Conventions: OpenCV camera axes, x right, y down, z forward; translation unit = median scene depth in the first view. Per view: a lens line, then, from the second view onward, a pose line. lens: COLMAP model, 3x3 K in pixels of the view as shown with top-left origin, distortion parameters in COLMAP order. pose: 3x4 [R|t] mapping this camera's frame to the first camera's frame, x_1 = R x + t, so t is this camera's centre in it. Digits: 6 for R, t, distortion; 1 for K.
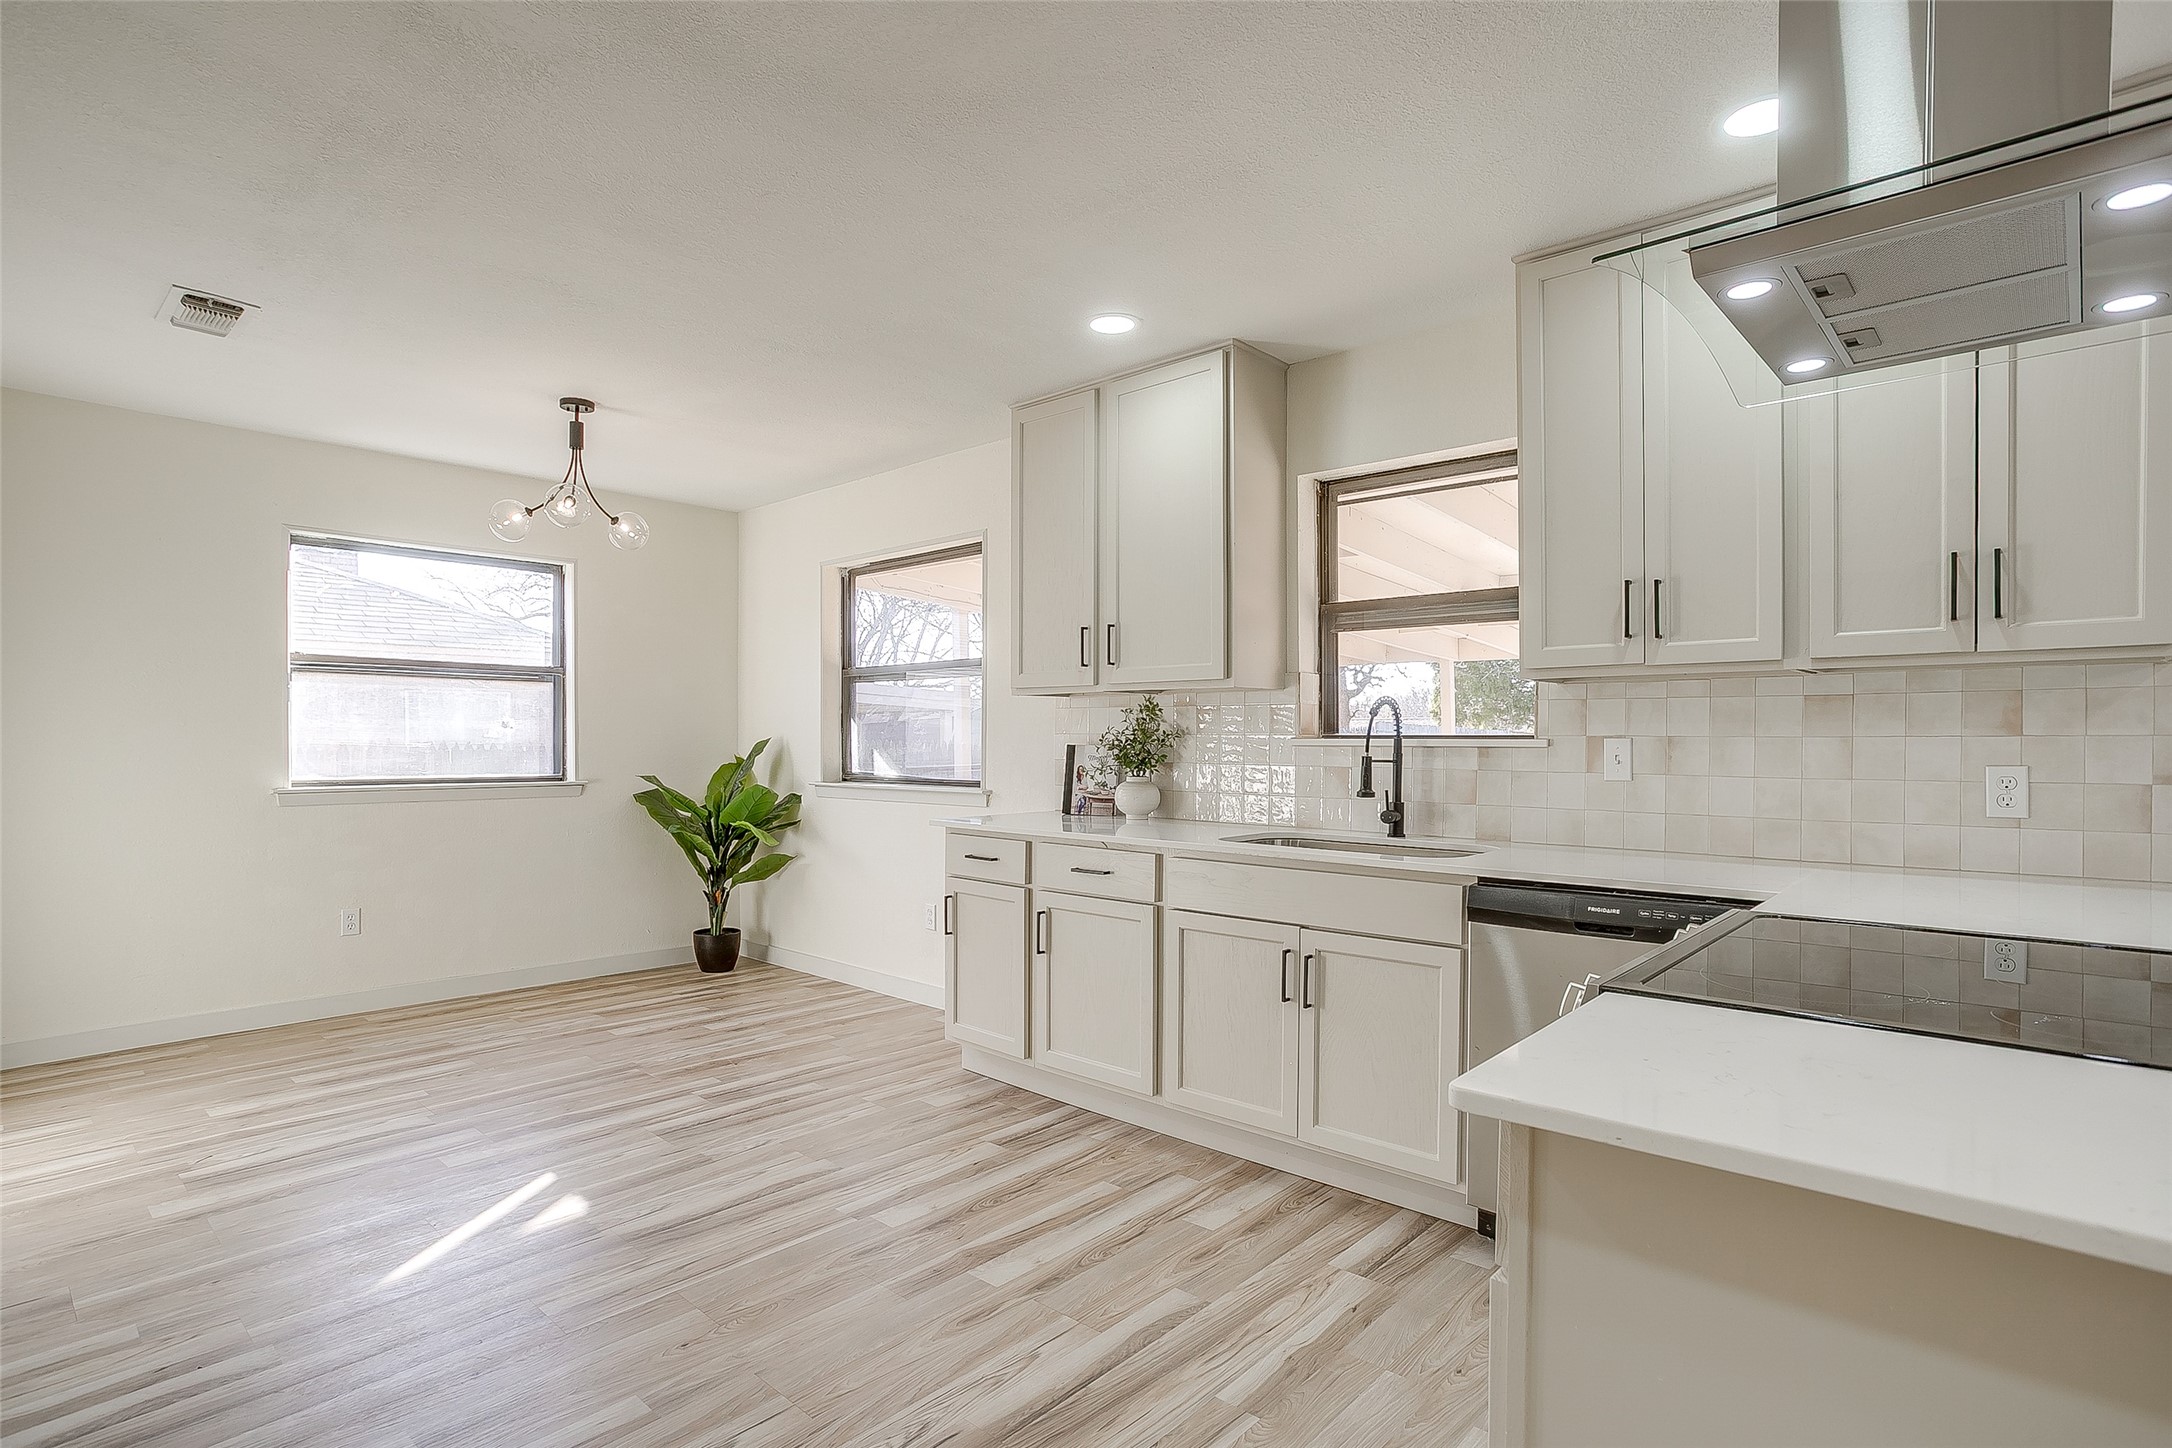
lens RADIAL K [[1066.0, 0, 1068.5], [0, 1066.0, 738.4], [0, 0, 1]] dist [-0.060019, 0.028245]
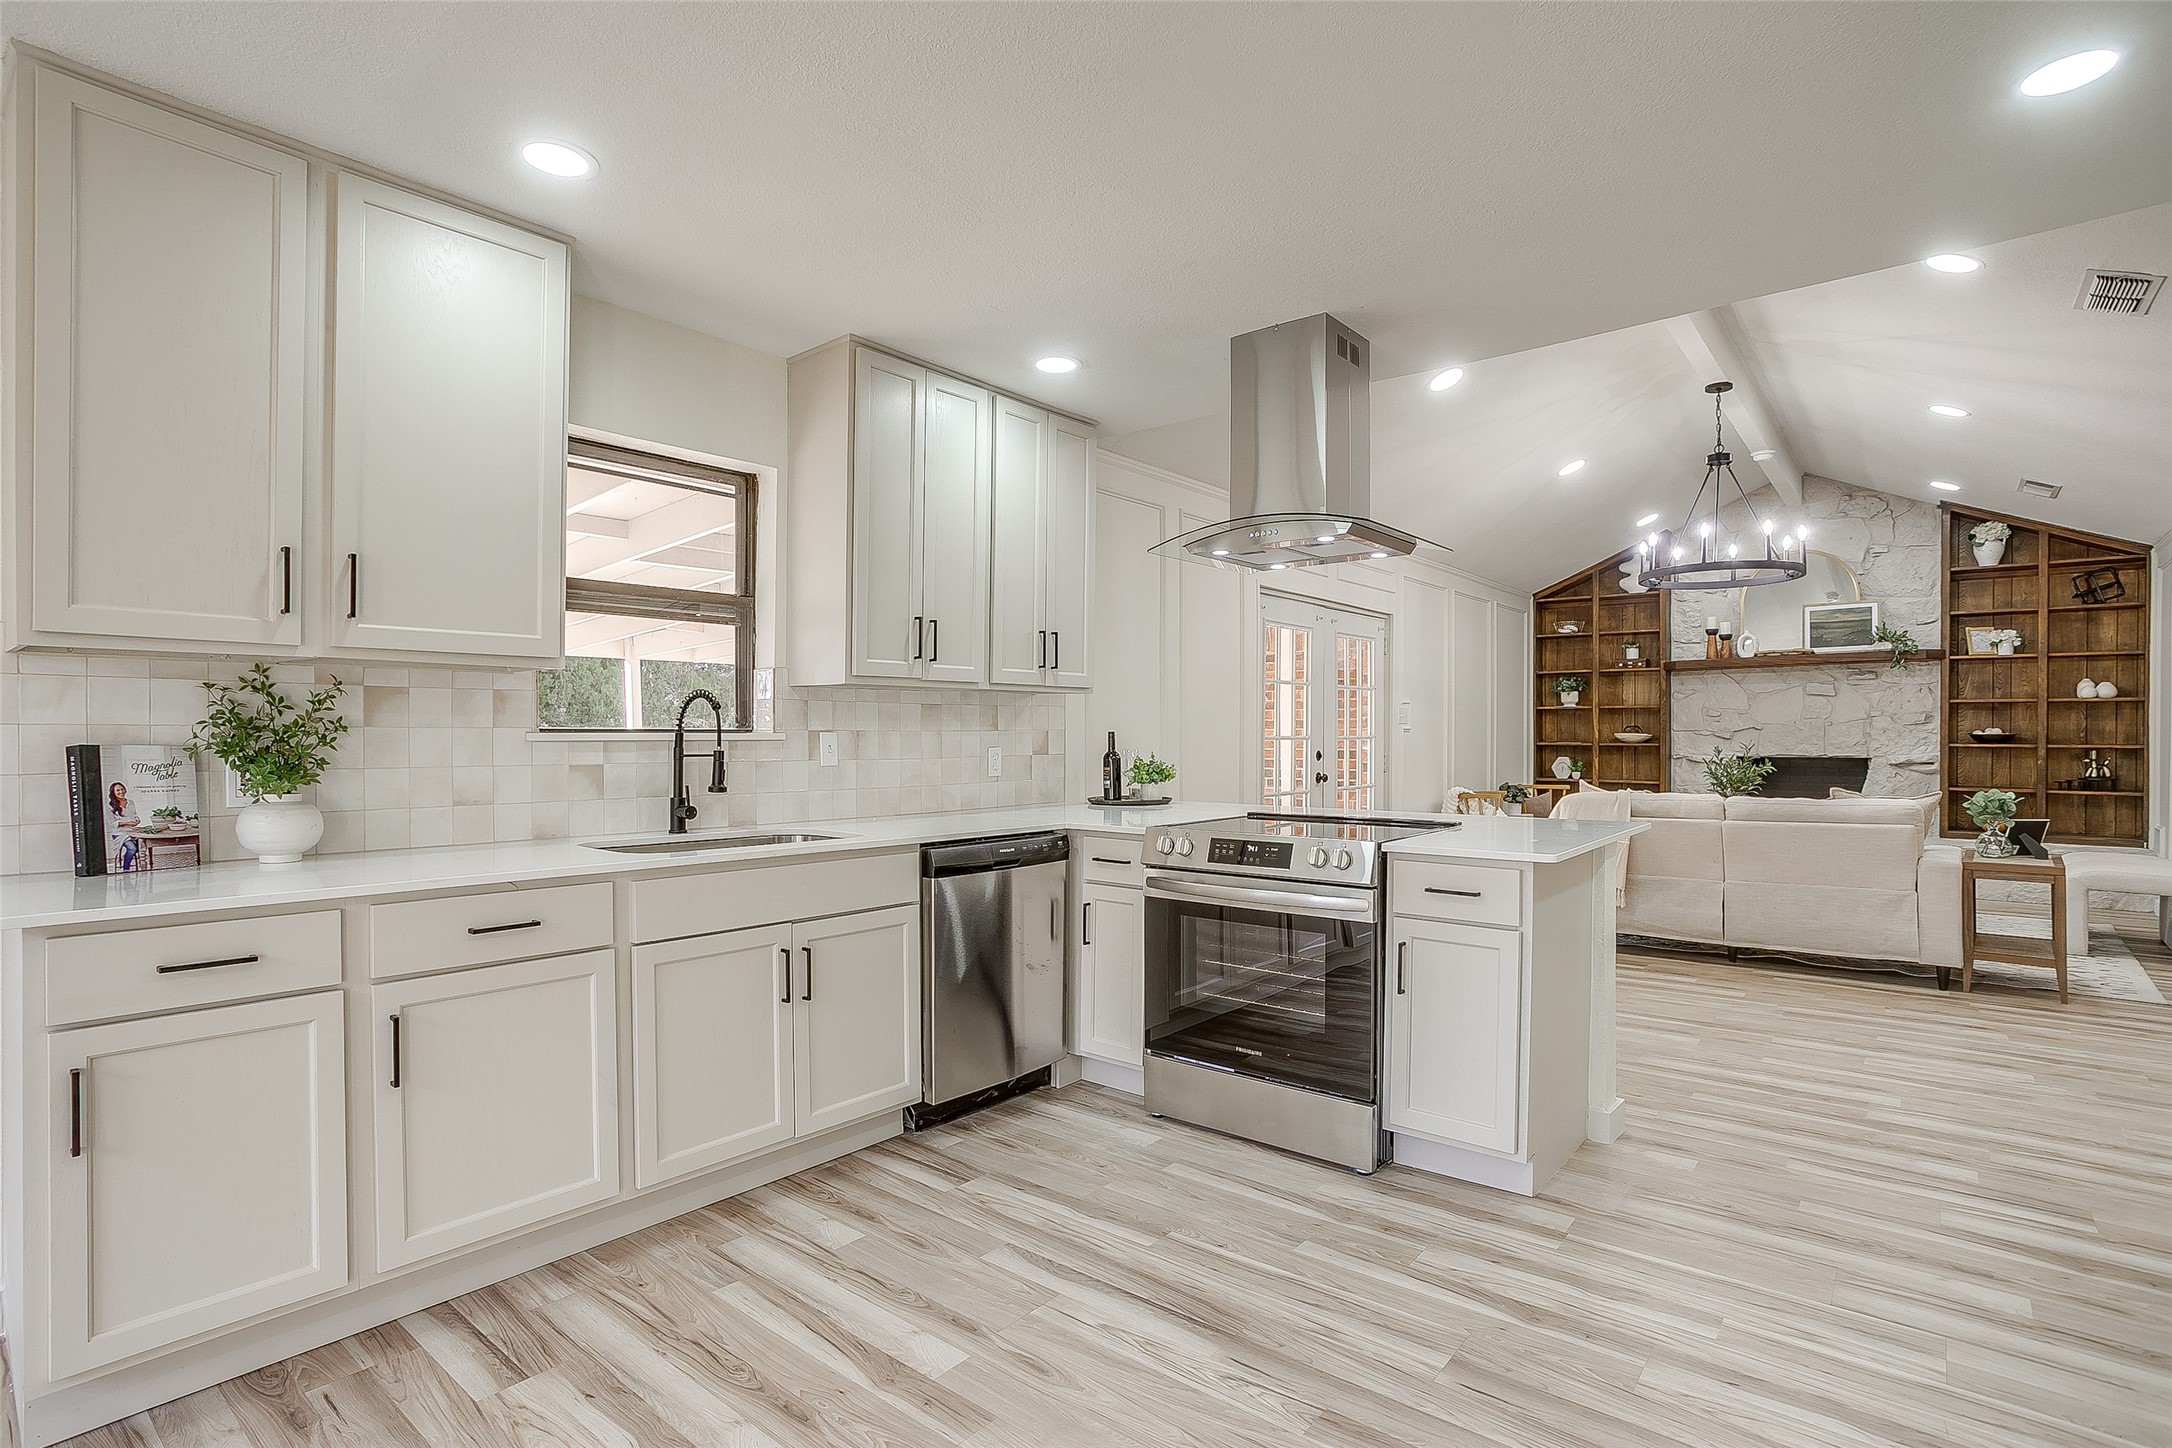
lens RADIAL K [[1066.0, 0, 1068.5], [0, 1066.0, 738.4], [0, 0, 1]] dist [-0.060019, 0.028245]
pose [[-0.047063, -0.005252, 0.998878, -0.712376], [-0.000637, 0.999986, 0.005228, 0.000466], [-0.998892, -0.000390, -0.047066, 0.723444]]
